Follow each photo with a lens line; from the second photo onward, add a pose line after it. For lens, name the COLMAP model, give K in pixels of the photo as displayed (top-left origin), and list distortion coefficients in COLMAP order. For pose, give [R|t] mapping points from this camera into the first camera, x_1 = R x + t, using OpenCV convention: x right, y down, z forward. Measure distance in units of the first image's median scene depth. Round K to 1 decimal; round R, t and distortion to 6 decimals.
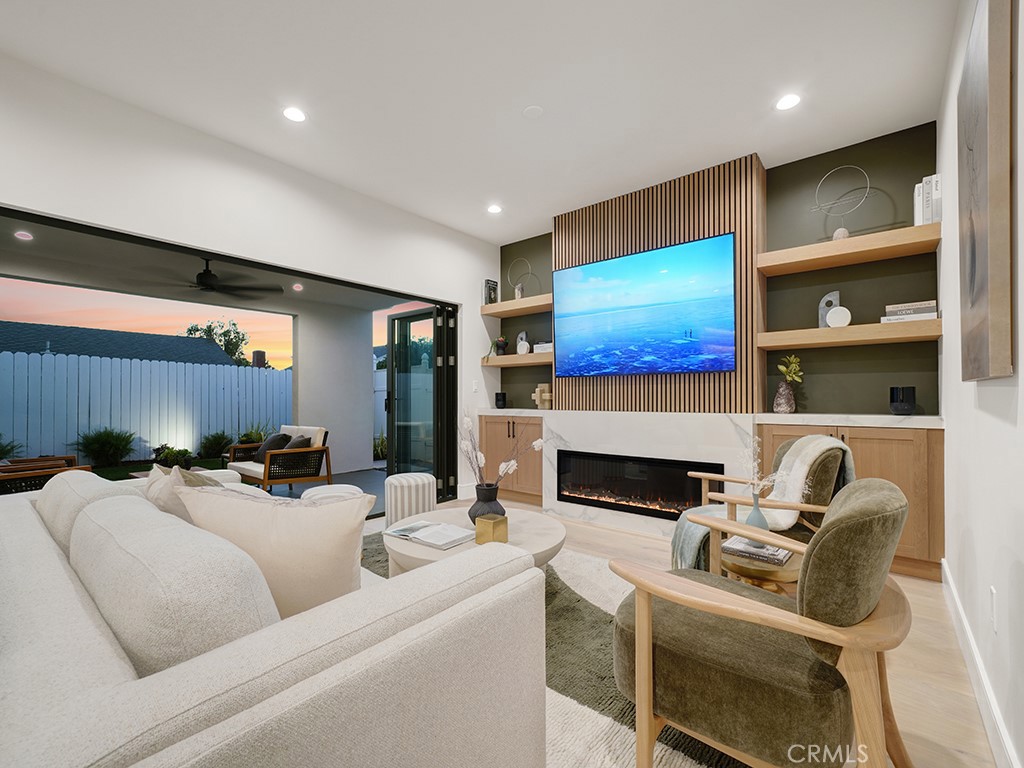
lens RADIAL K [[448.4, 0, 494.9], [0, 448.4, 397.9], [0, 0, 1]] dist [0.006192, 0.001108]
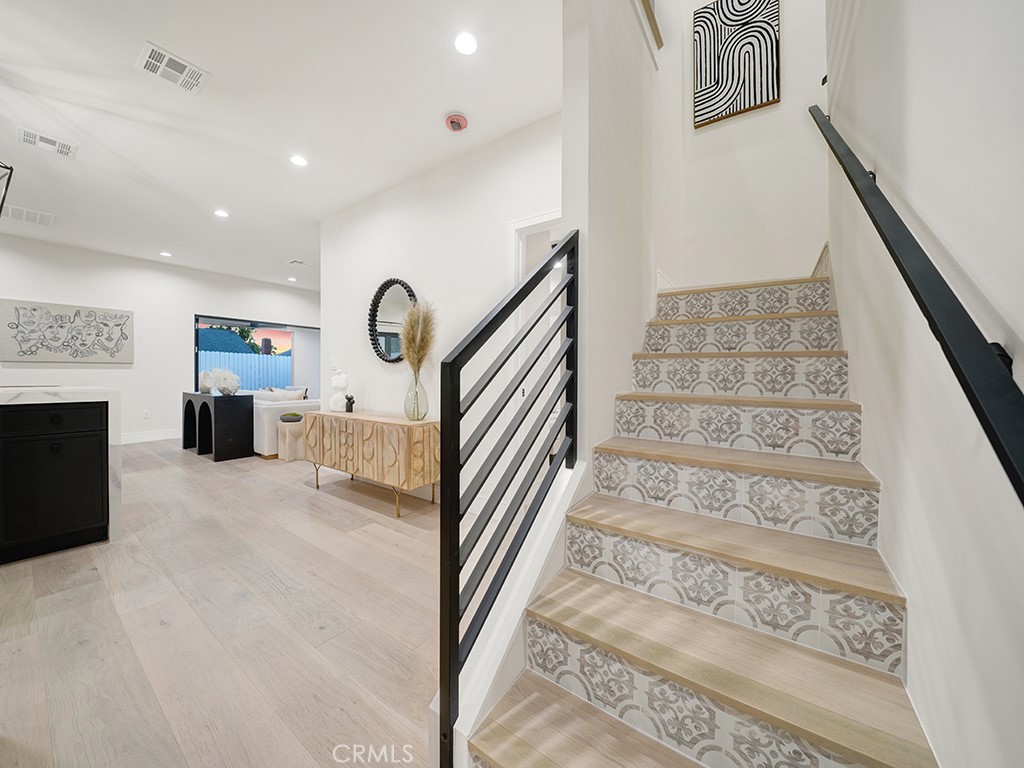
lens RADIAL K [[363.9, 0, 503.5], [0, 363.9, 378.4], [0, 0, 1]] dist [-0.023763, 0.002022]
pose [[0.994792, 0.006135, 0.101744, 0.449313], [-0.006786, 0.999959, 0.006048, 0.005711], [-0.101702, -0.006707, 0.994792, -0.969207]]
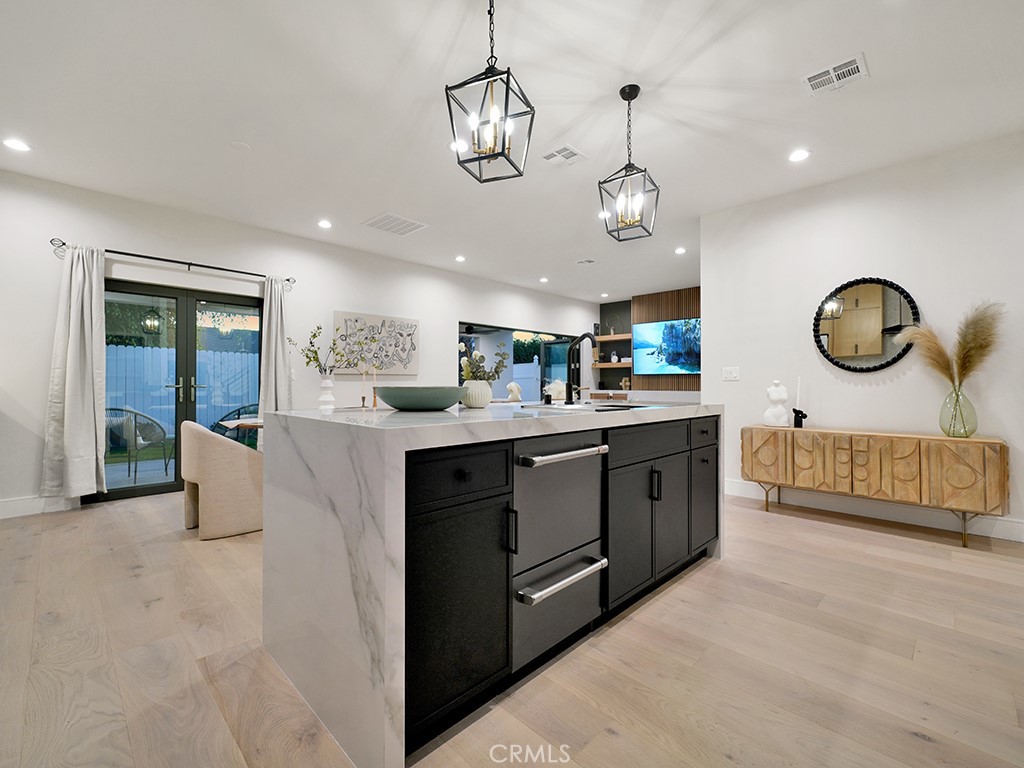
lens RADIAL K [[448.4, 0, 513.5], [0, 448.4, 384.2], [0, 0, 1]] dist [0.006192, 0.001108]
pose [[0.998260, 0.000121, -0.058968, -0.281338], [-0.000261, 0.999997, -0.002367, 0.003632], [0.058967, 0.002379, 0.998257, -1.059069]]
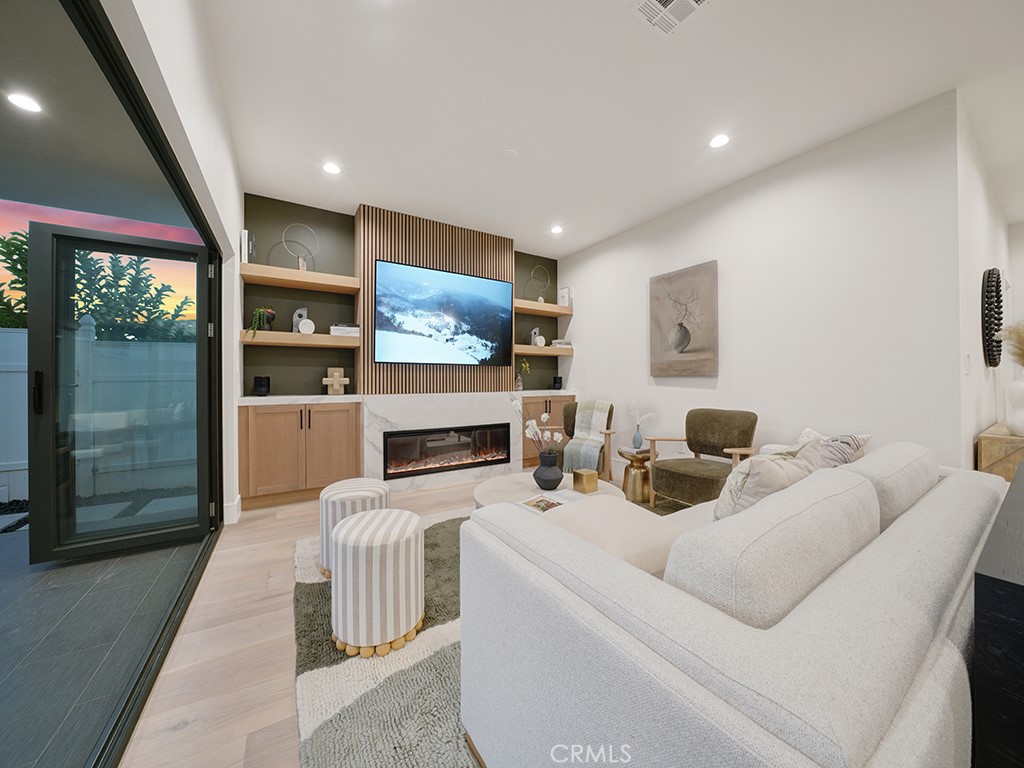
lens RADIAL K [[363.9, 0, 502.8], [0, 363.9, 384.1], [0, 0, 1]] dist [-0.023763, 0.002022]
pose [[0.301748, -0.003023, 0.953383, -0.530472], [0.007019, 0.999975, 0.000949, 0.004556], [-0.953362, 0.006405, 0.301762, 0.439155]]
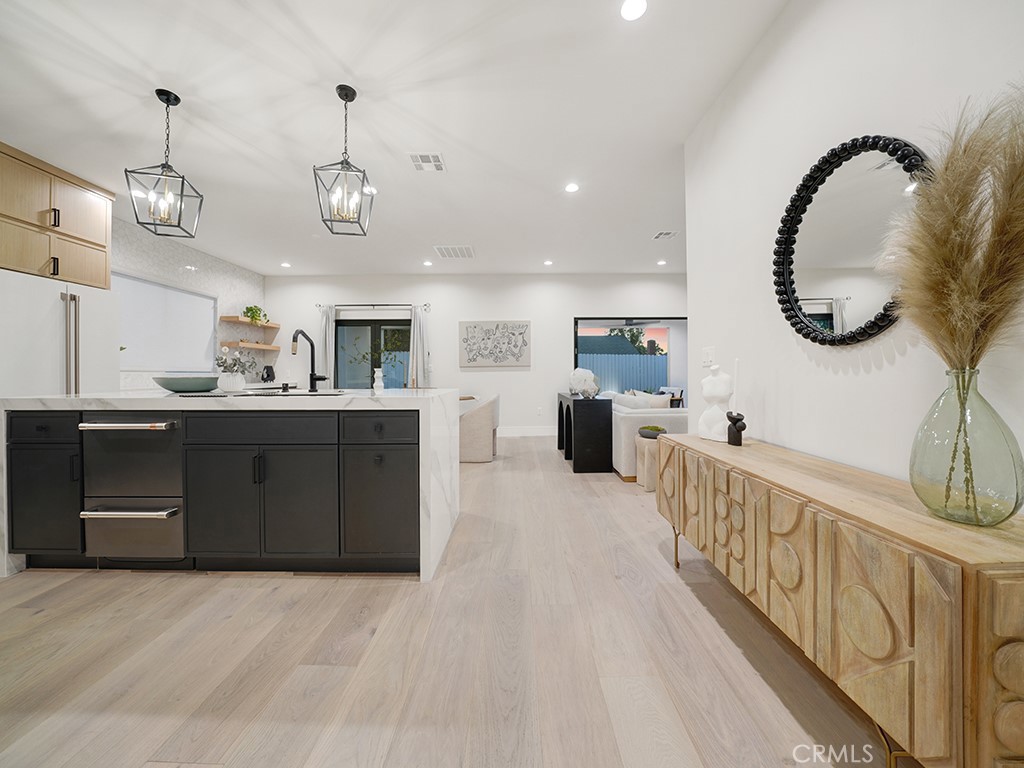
lens RADIAL K [[363.9, 0, 519.1], [0, 363.9, 377.3], [0, 0, 1]] dist [-0.023763, 0.002022]
pose [[0.669953, 0.001970, -0.742401, 0.341844], [0.004933, 0.999963, 0.007105, 0.004031], [0.742387, -0.008422, 0.669918, -0.625693]]
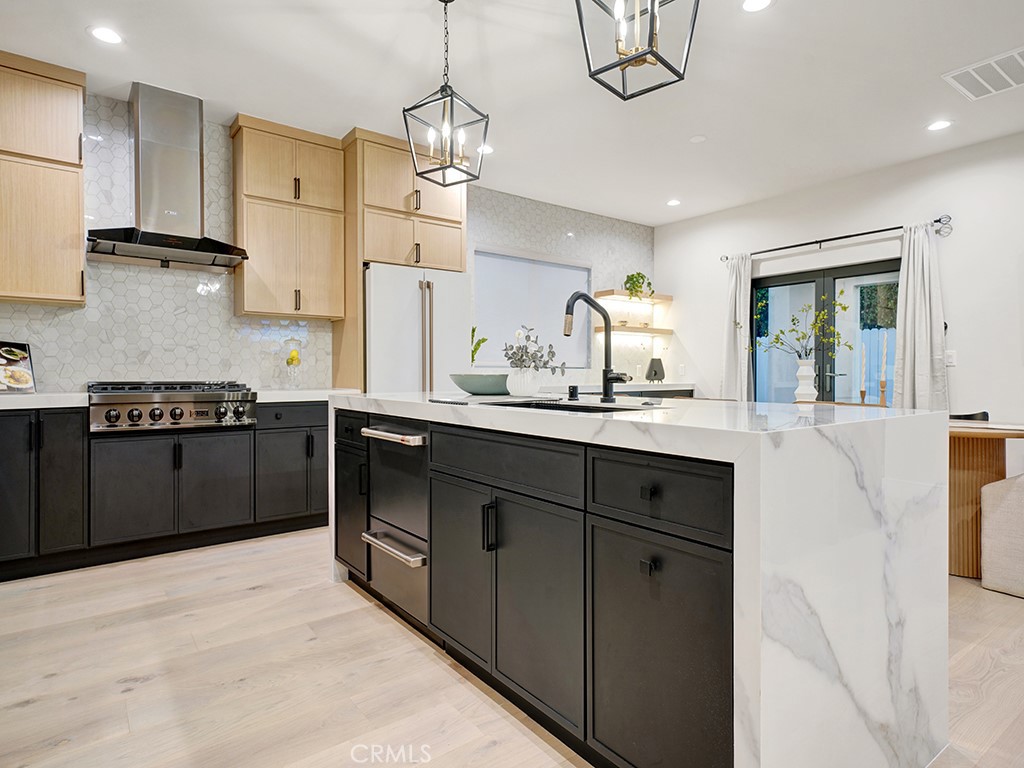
lens RADIAL K [[577.9, 0, 514.1], [0, 577.9, 377.7], [0, 0, 1]] dist [0.021305, 0.004545]
pose [[-0.202545, 0.006680, -0.979250, 0.227948], [-0.002321, 0.999971, 0.007301, 0.004166], [0.979270, 0.003752, -0.202524, -0.477066]]
